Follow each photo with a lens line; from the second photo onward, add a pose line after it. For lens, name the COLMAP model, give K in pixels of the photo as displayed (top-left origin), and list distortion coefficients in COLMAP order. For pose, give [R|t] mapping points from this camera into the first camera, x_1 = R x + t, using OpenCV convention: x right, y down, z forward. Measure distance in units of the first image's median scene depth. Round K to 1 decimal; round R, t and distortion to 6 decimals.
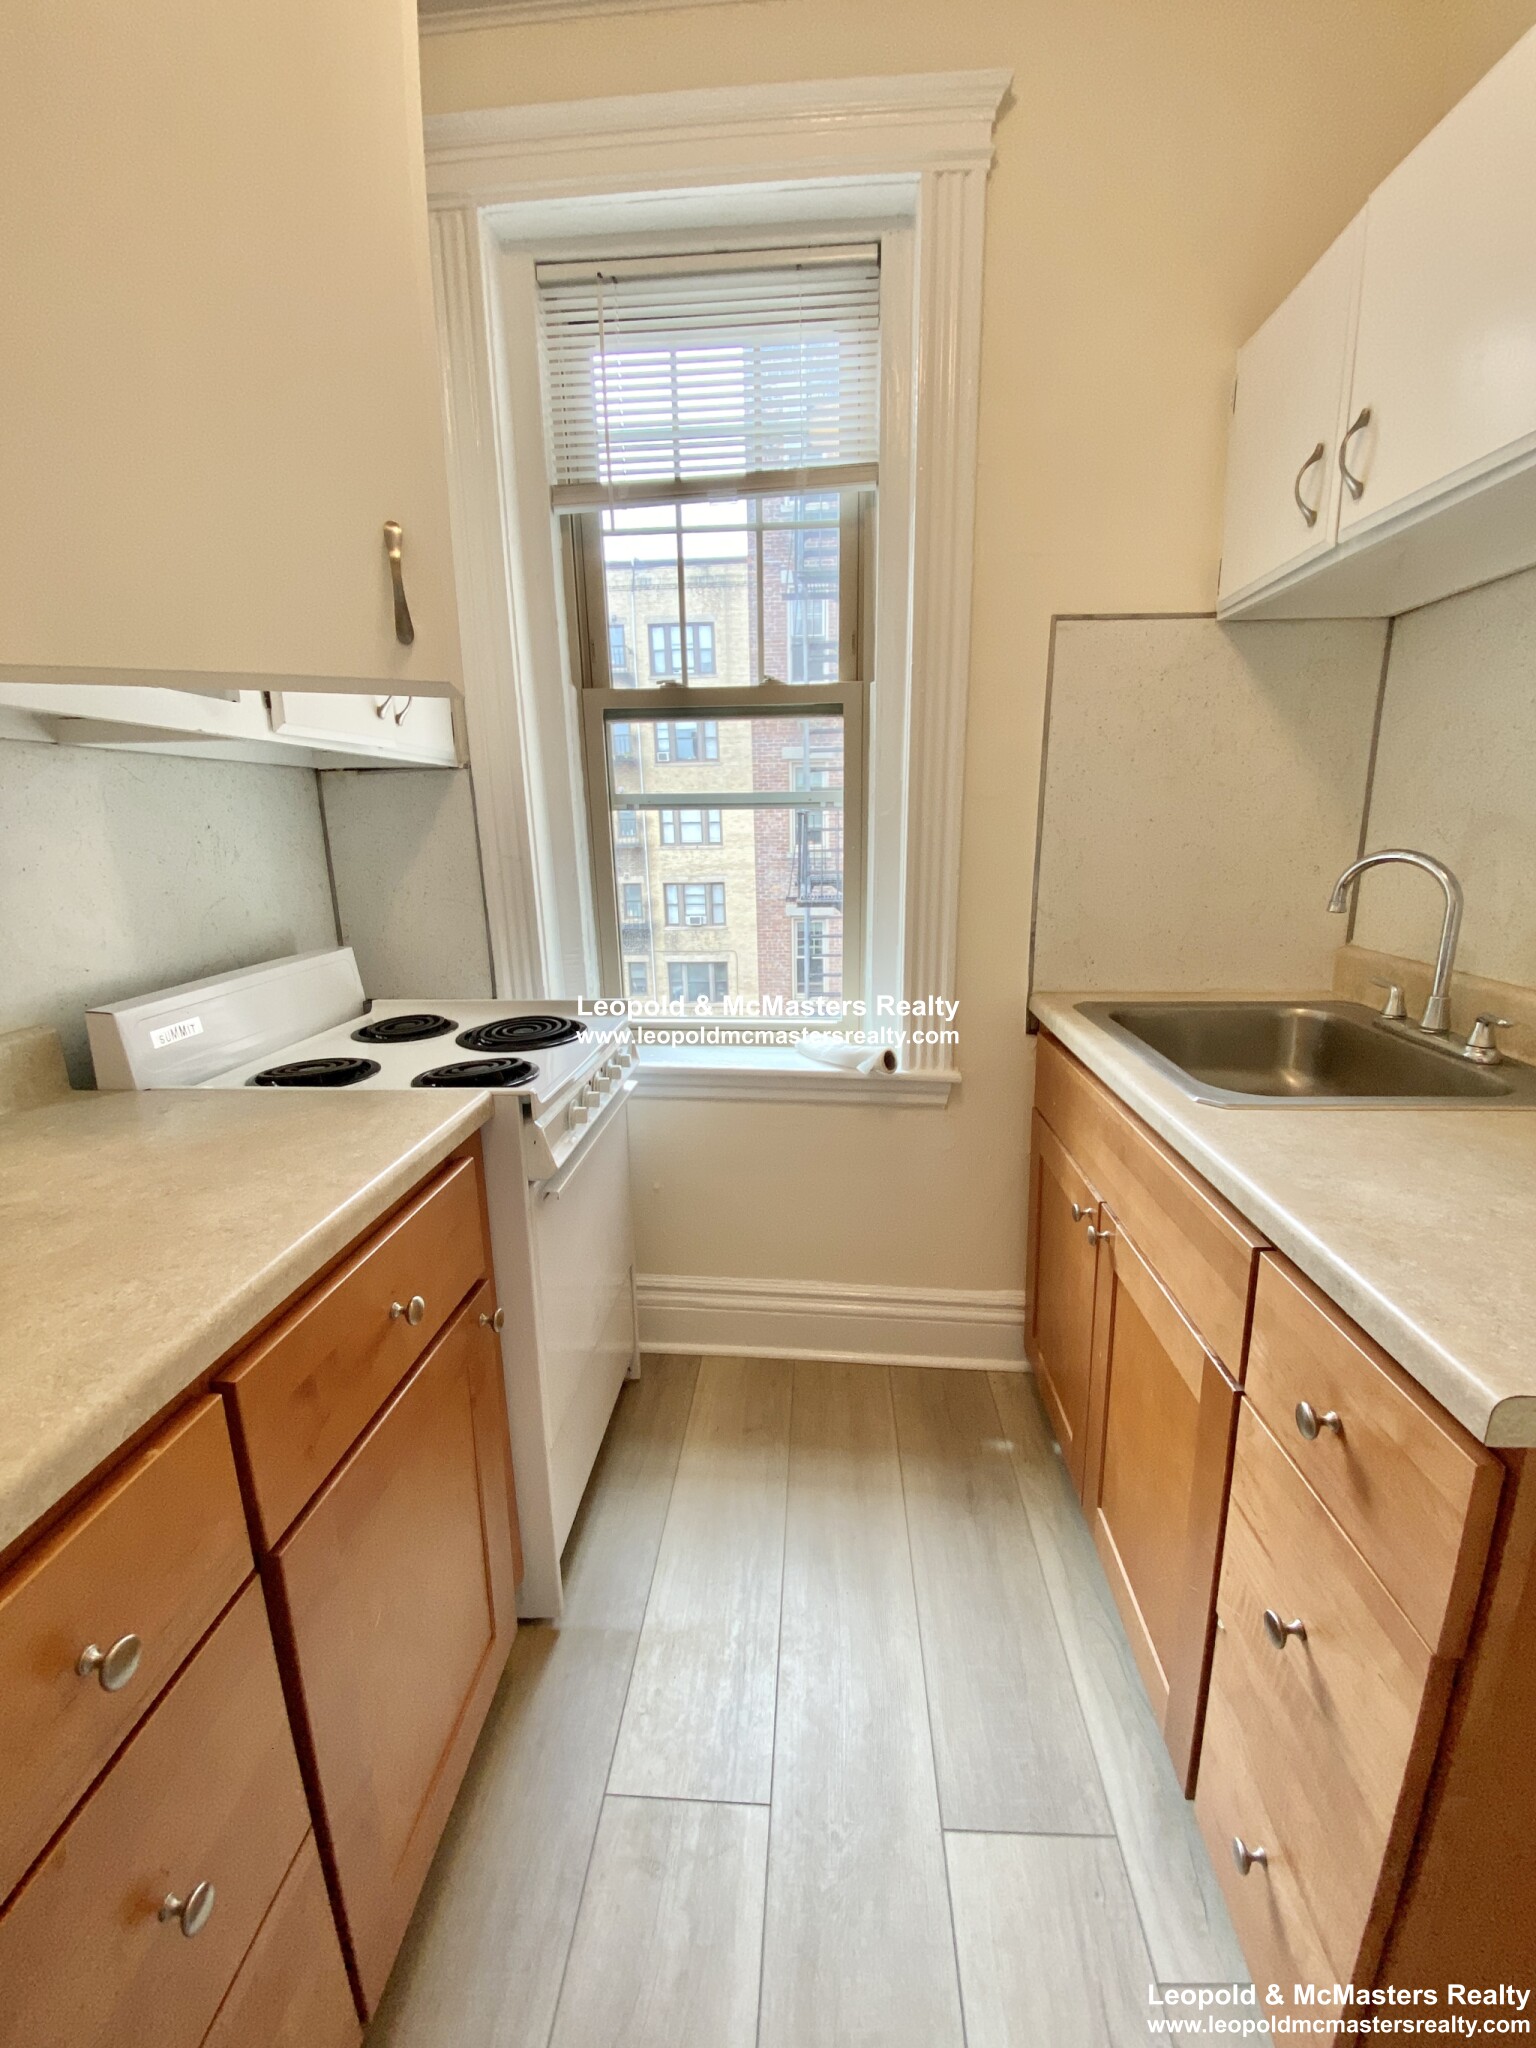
lens RADIAL K [[832.2, 0, 764.0], [0, 832.2, 1027.2], [0, 0, 1]] dist [-0.017744, -0.003166]
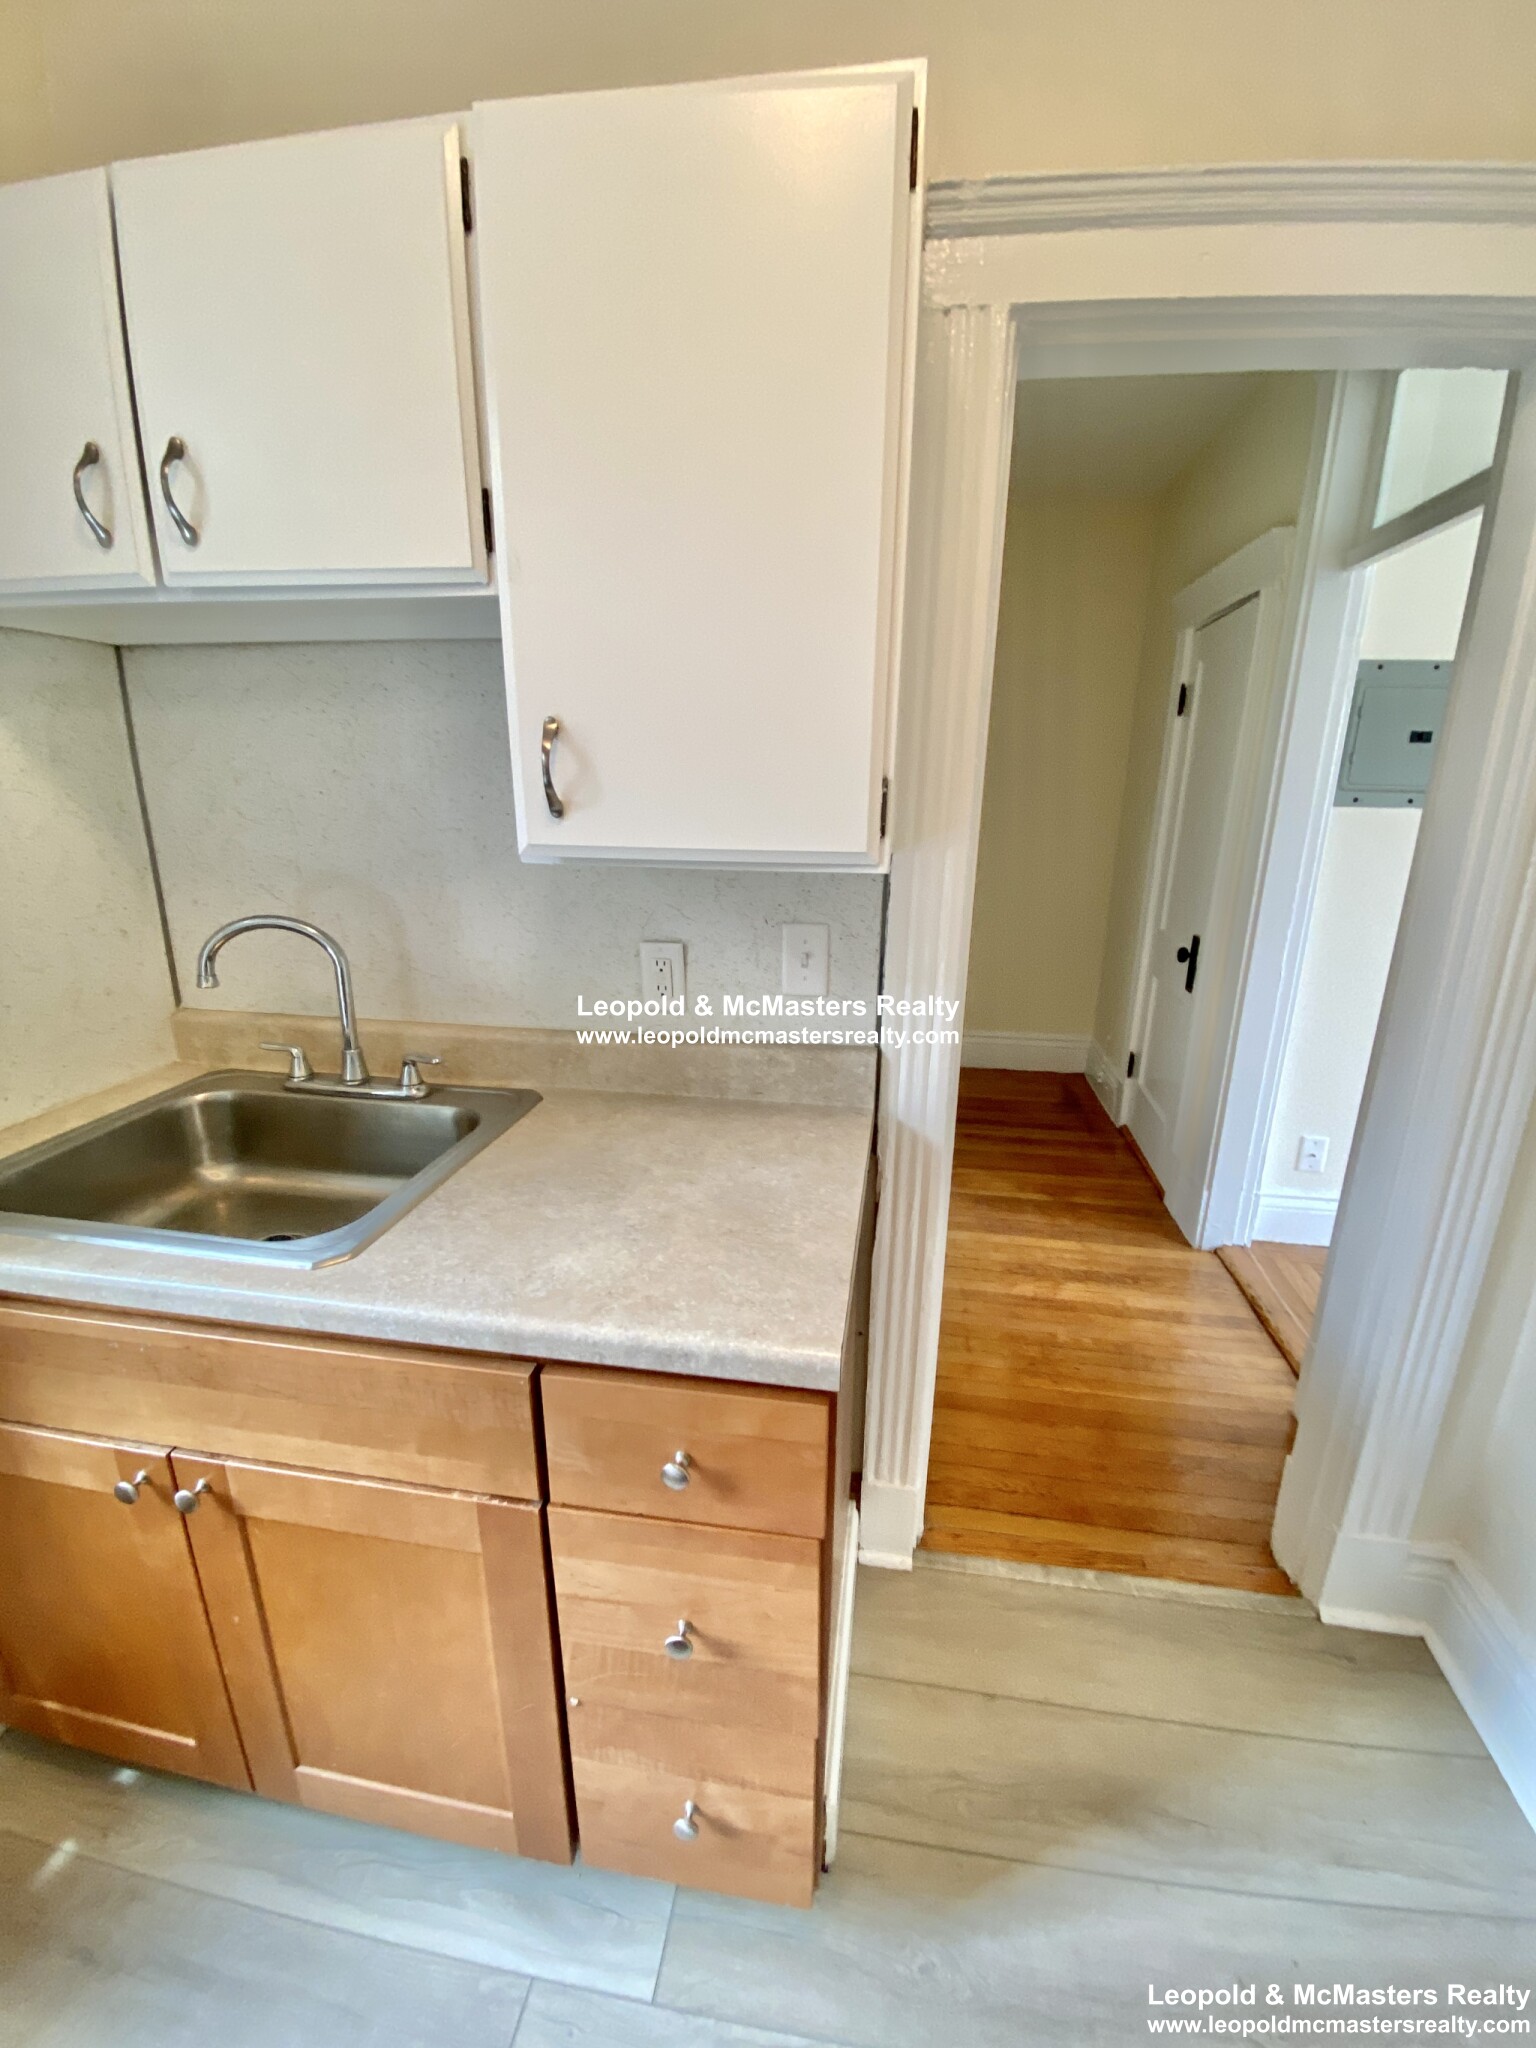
lens RADIAL K [[832.2, 0, 775.8], [0, 832.2, 1020.3], [0, 0, 1]] dist [-0.017744, -0.003166]
pose [[0.071691, -0.250903, 0.965354, -0.205669], [0.224742, 0.947019, 0.229447, -0.261166], [-0.971777, 0.200507, 0.124281, 0.450414]]
